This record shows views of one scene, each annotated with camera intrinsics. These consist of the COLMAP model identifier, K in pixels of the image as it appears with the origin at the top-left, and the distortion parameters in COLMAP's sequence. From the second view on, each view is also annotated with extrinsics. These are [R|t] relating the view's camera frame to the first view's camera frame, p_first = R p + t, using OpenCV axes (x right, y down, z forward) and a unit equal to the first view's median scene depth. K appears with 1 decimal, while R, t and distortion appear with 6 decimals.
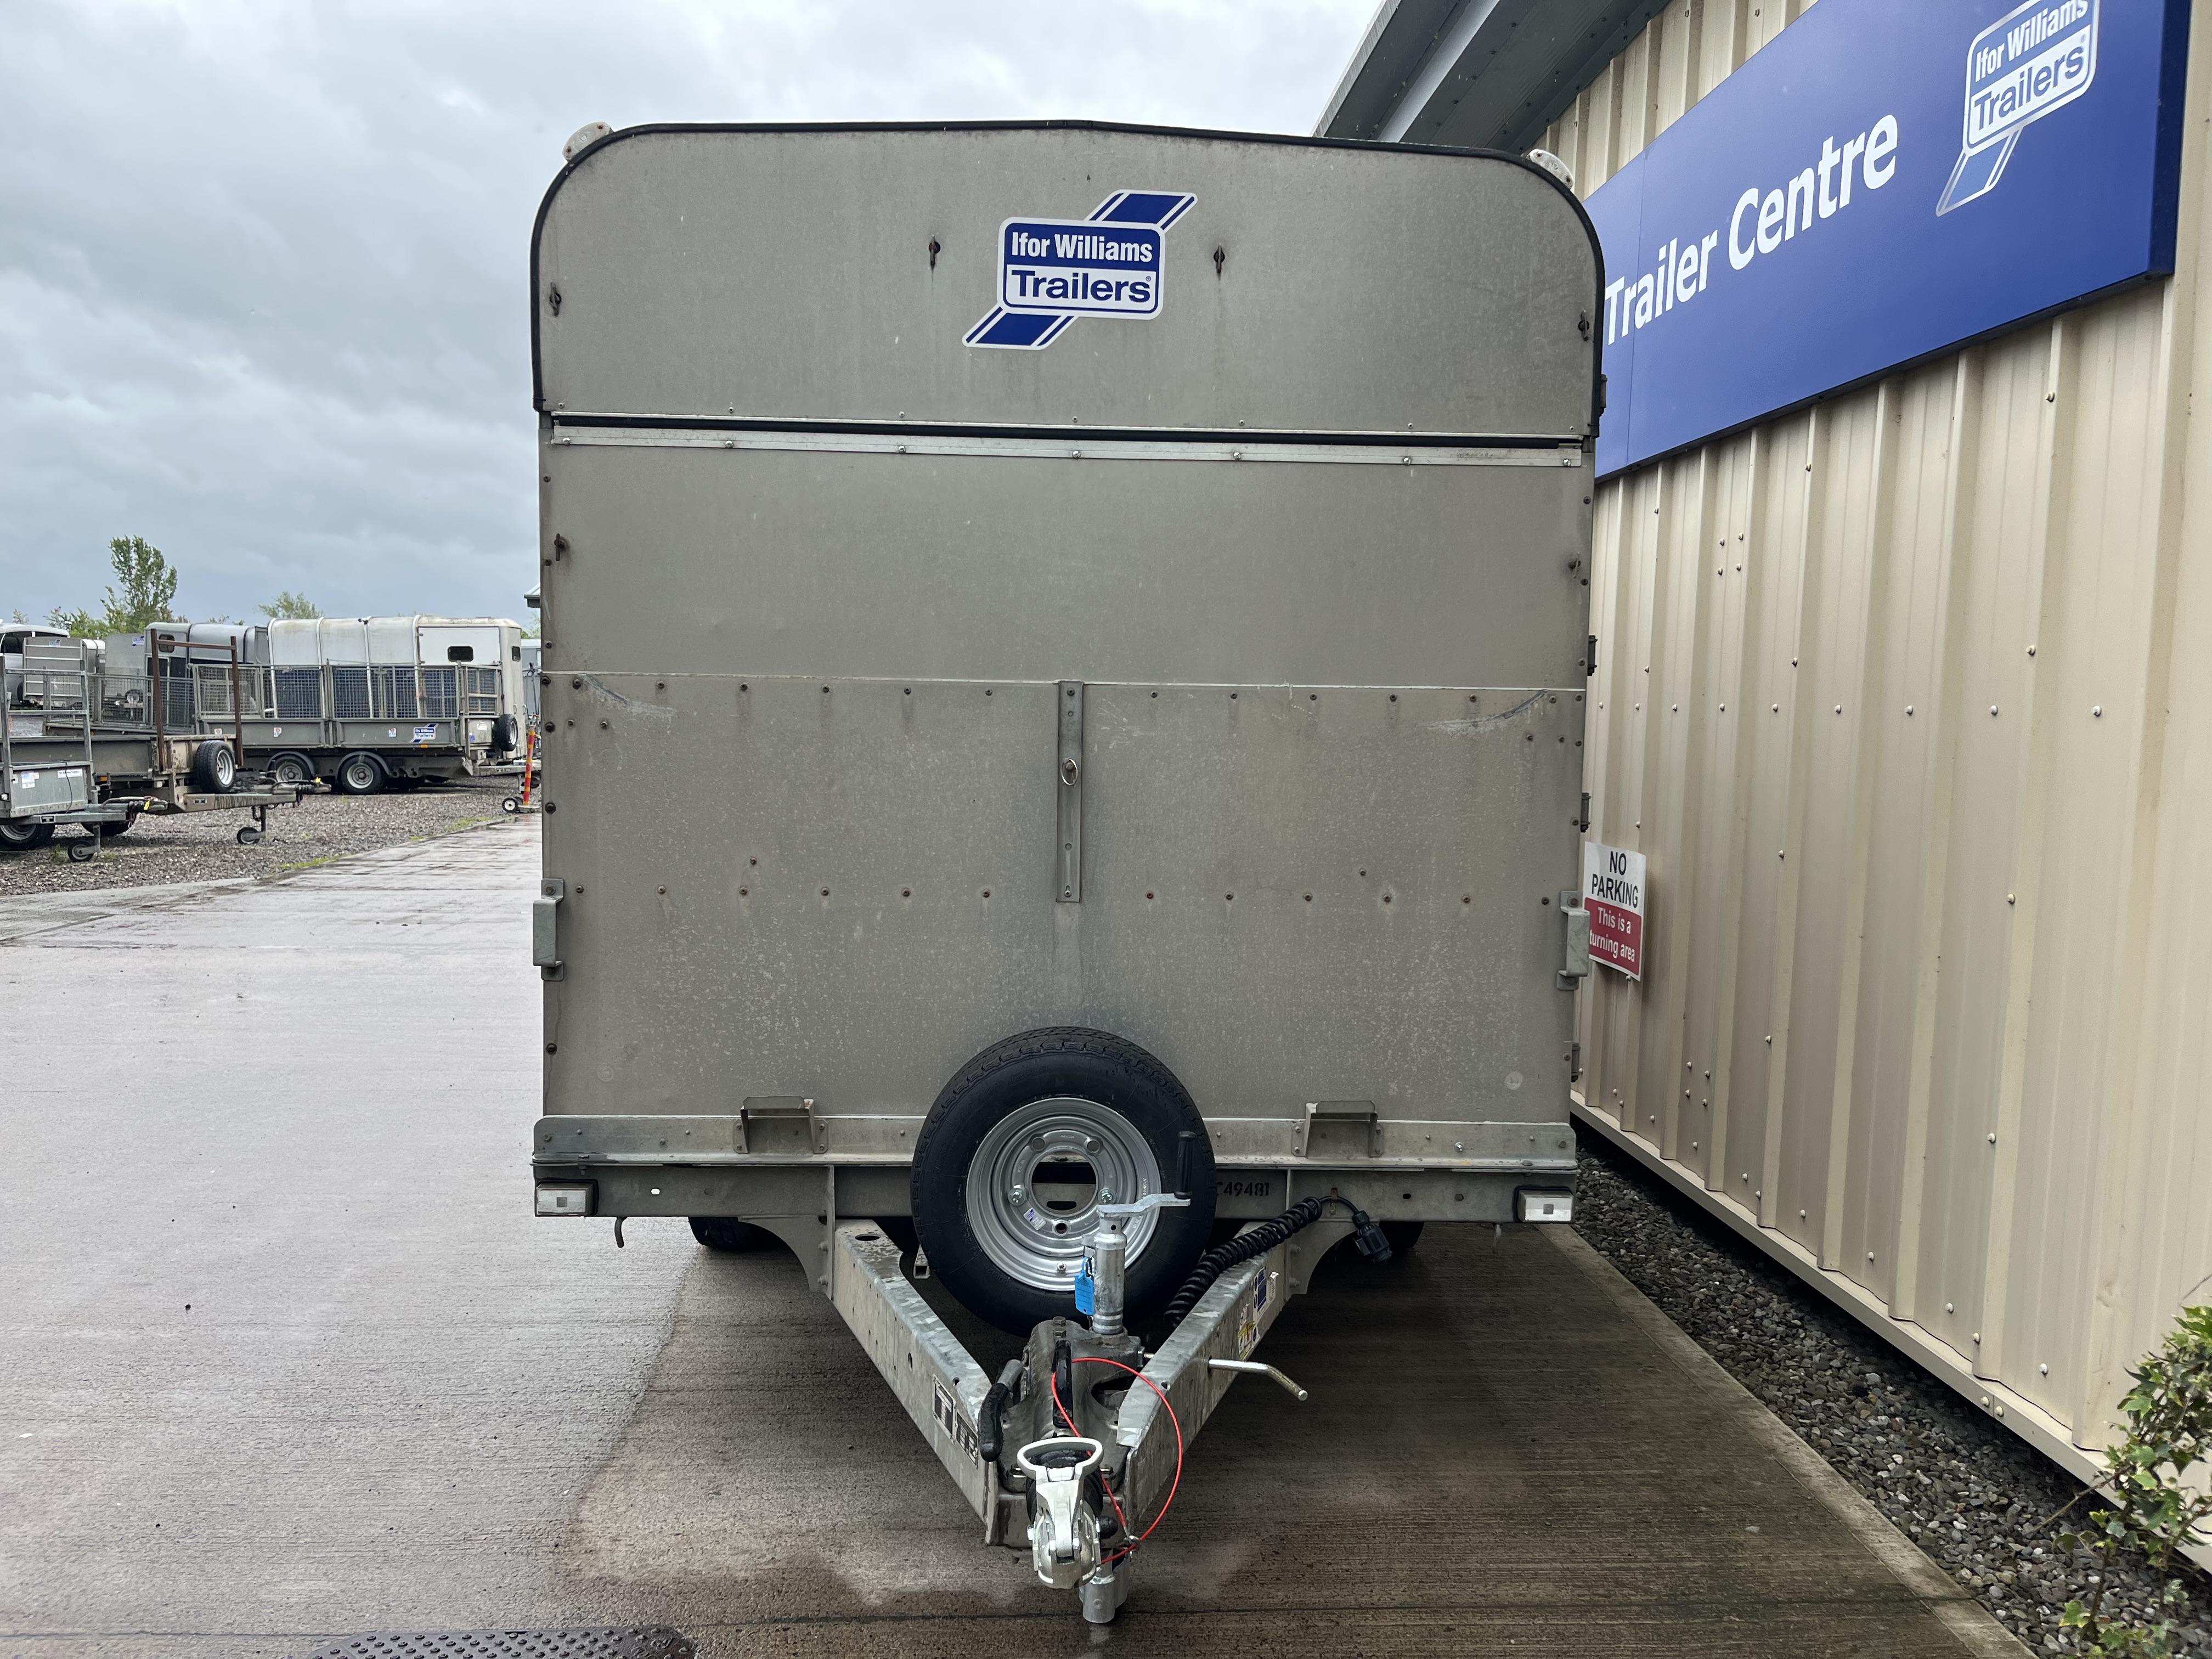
lens RADIAL K [[1669.7, 0, 1103.7], [0, 1669.7, 849.8], [0, 0, 1]] dist [0.076014, -0.119056]
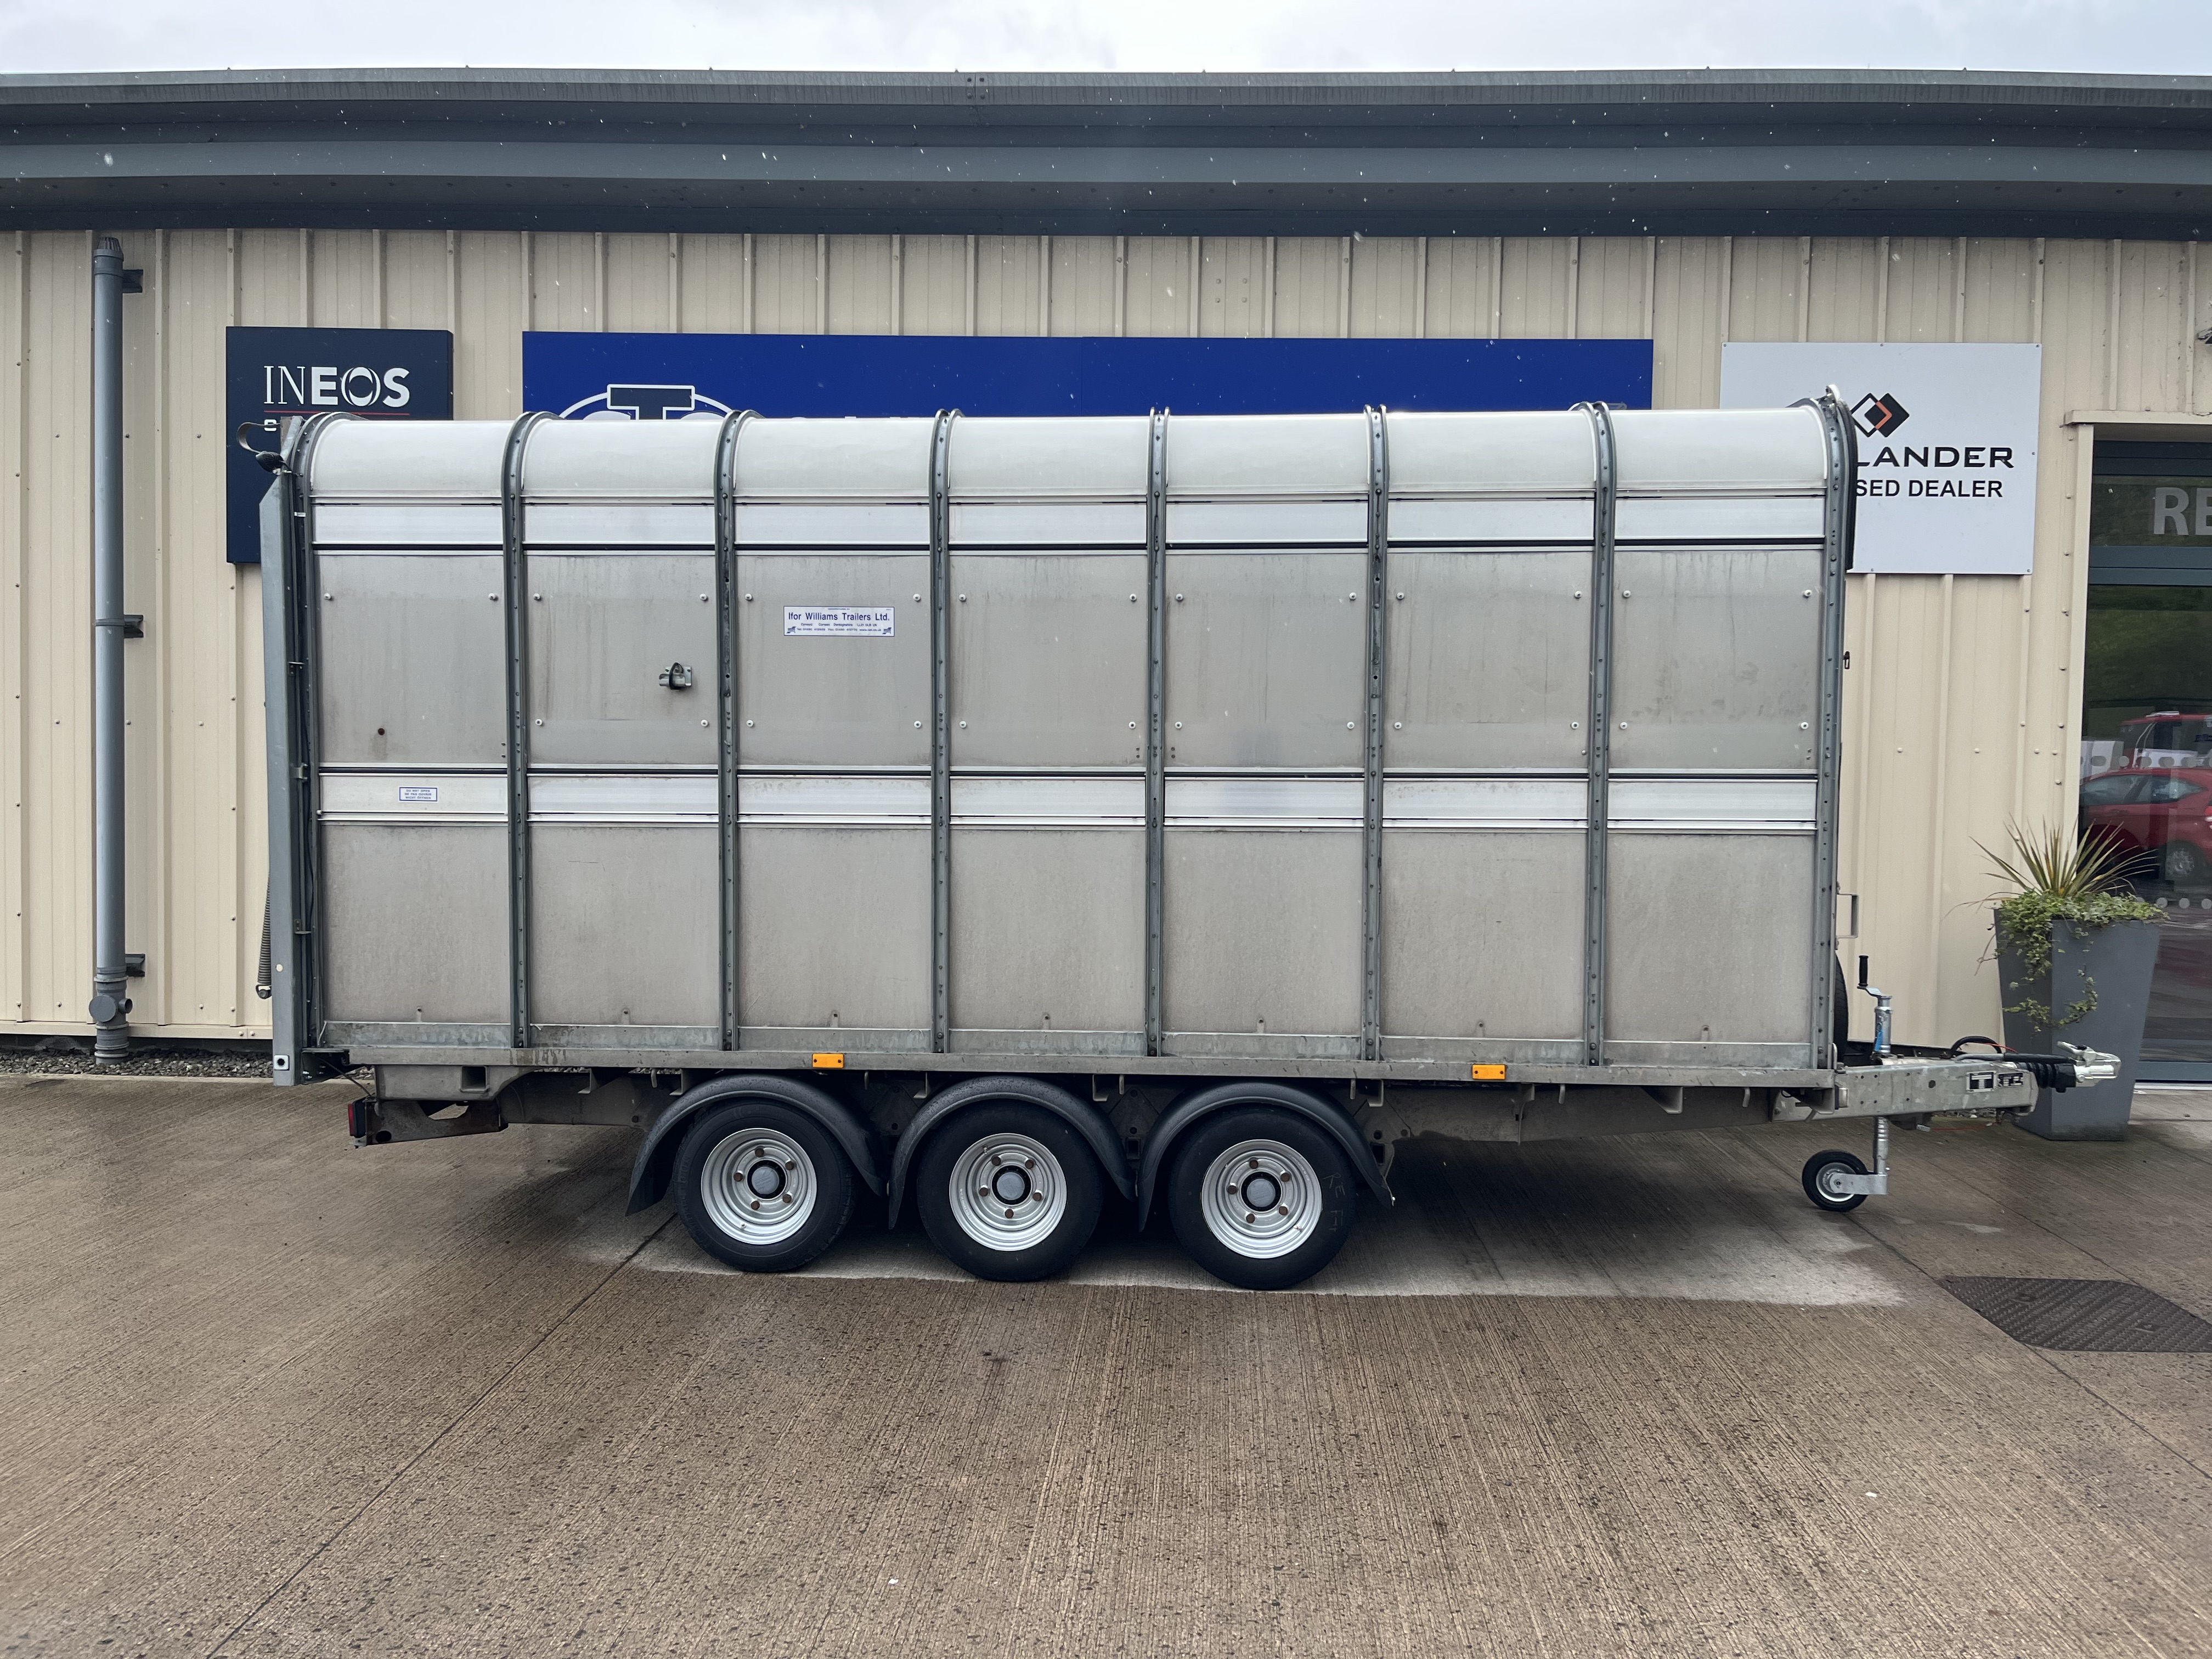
lens RADIAL K [[1664.8, 0, 1106.0], [0, 1664.8, 829.5], [0, 0, 1]] dist [0.069512, -0.091846]
pose [[0.102865, -0.064471, 0.992604, -1.863462], [0.076457, 0.995458, 0.056733, -0.160899], [-0.991753, 0.070056, 0.107327, 1.475135]]
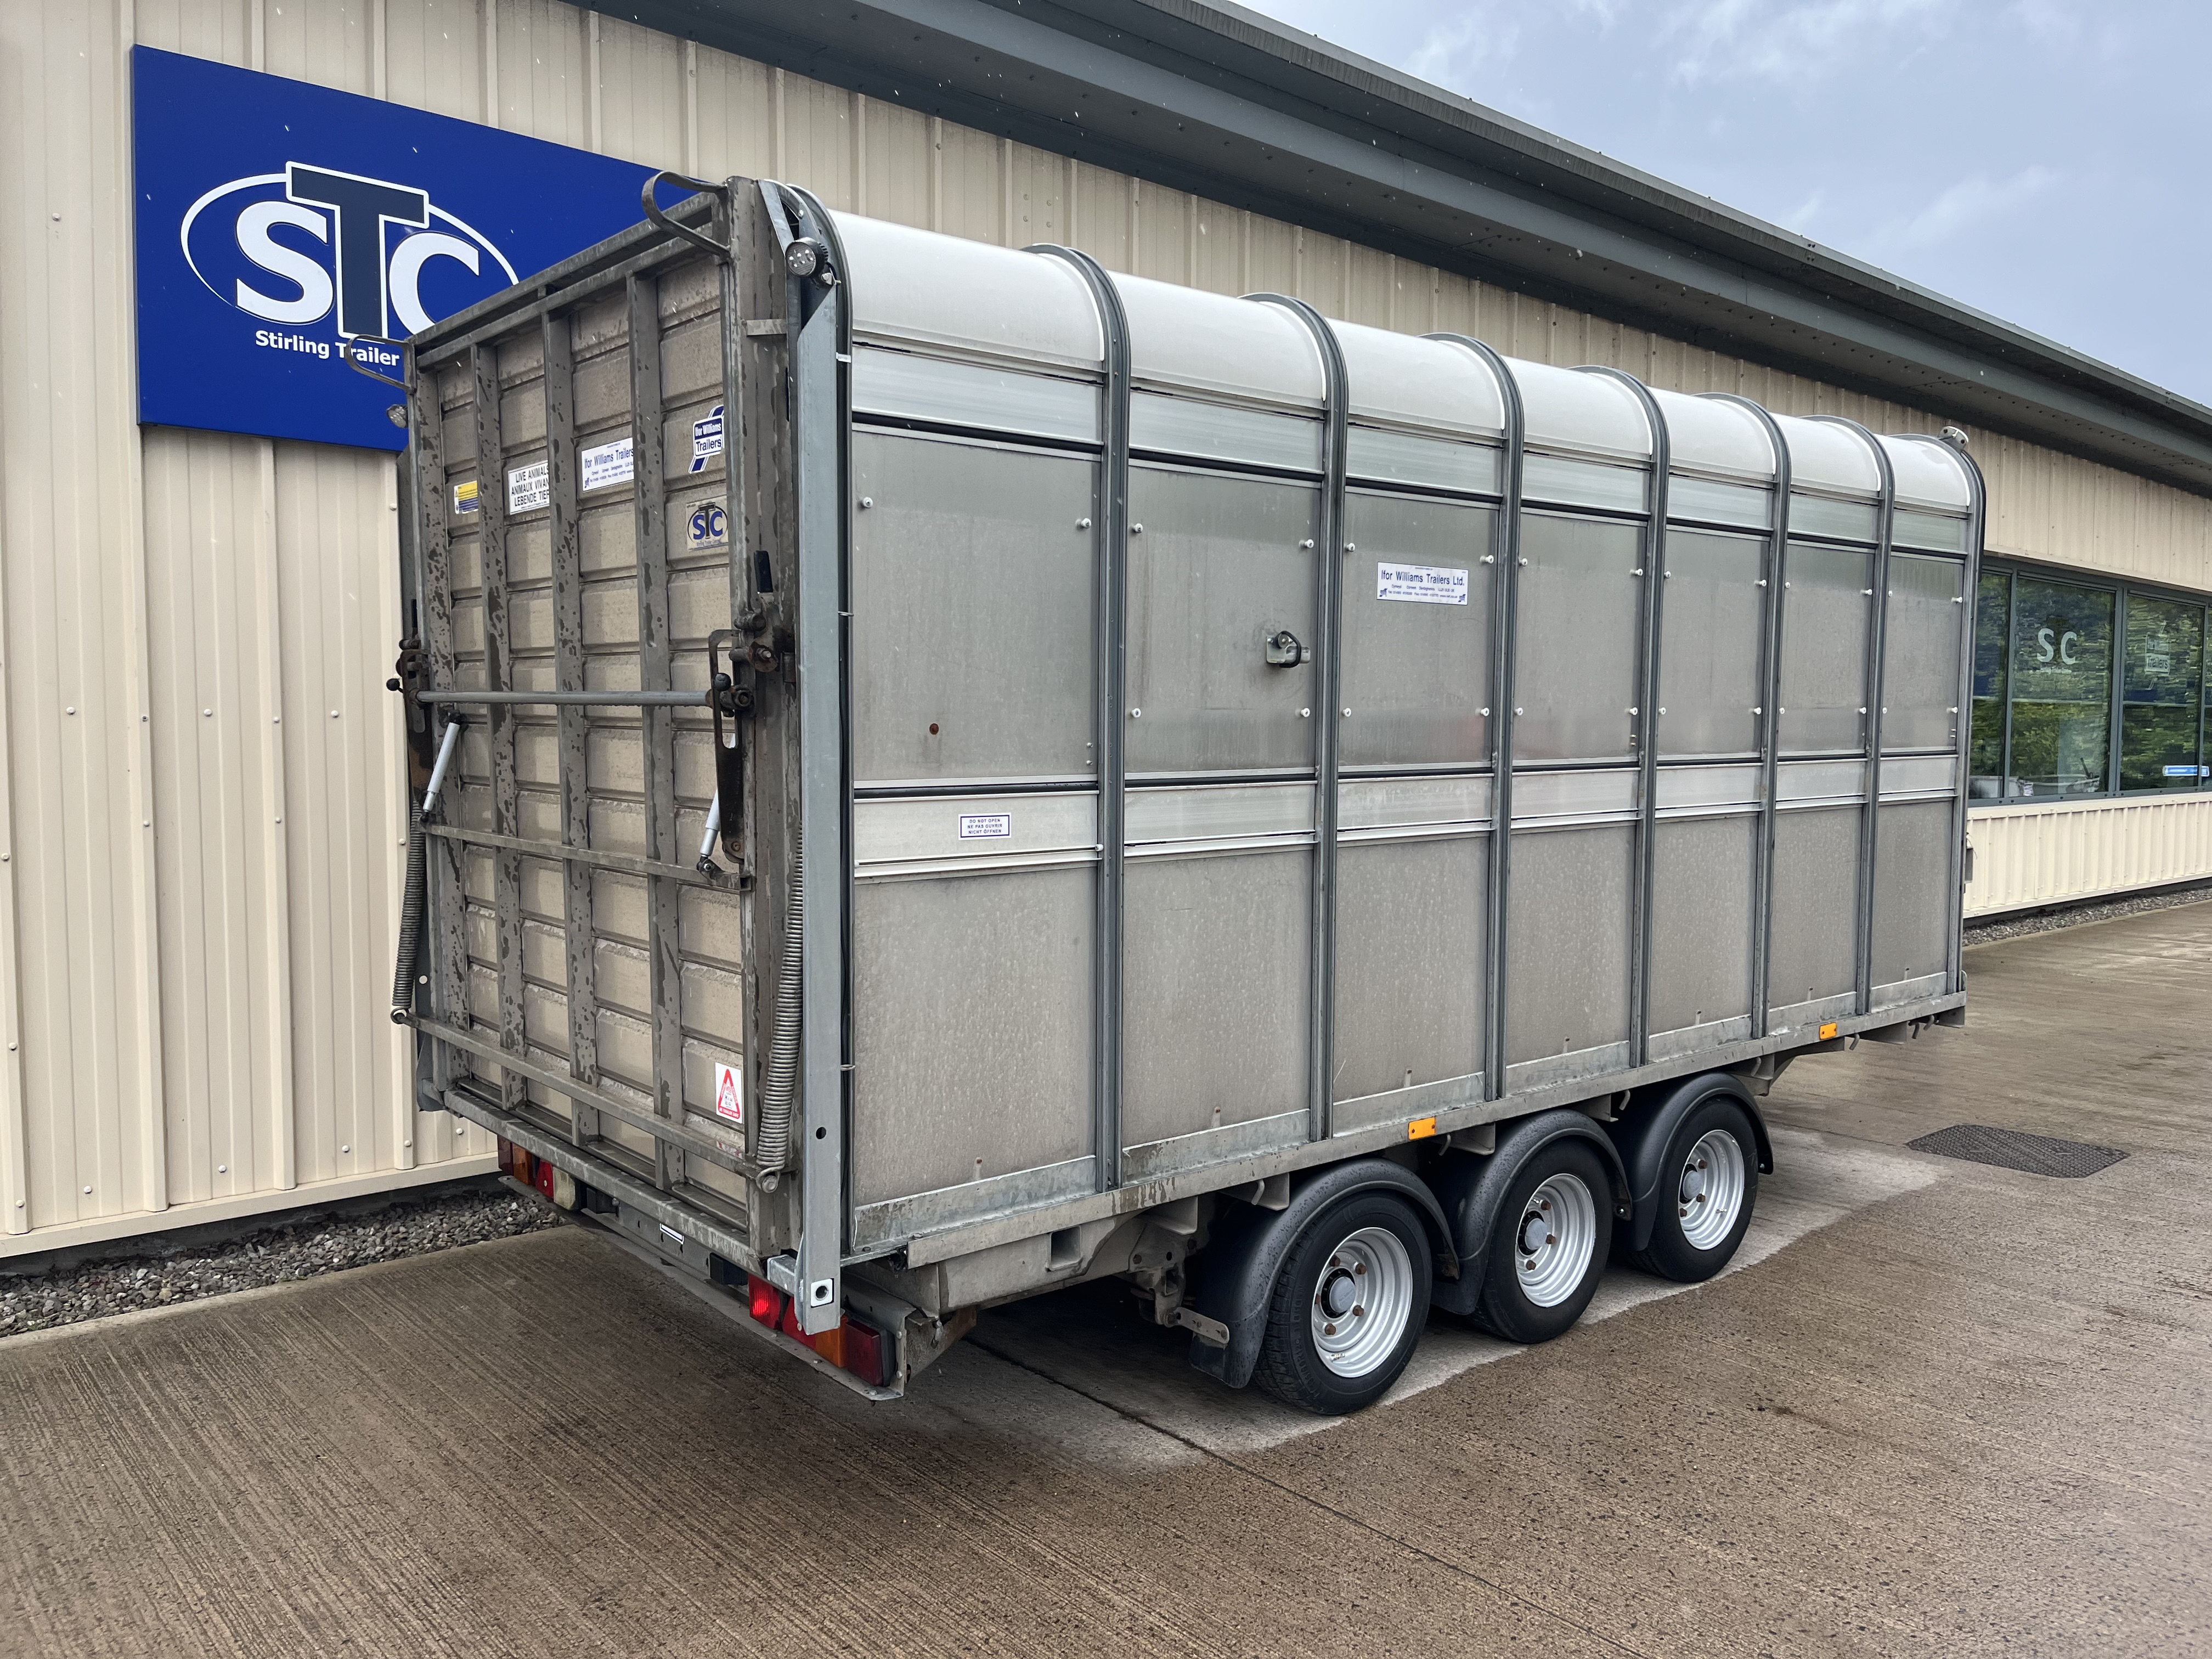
lens RADIAL K [[1669.3, 0, 1107.6], [0, 1669.3, 856.2], [0, 0, 1]] dist [0.083143, -0.103396]
pose [[-0.614867, -0.078751, 0.784689, -1.197901], [0.056160, 0.988103, 0.143172, -0.275016], [-0.786629, 0.132100, -0.603129, 2.827869]]
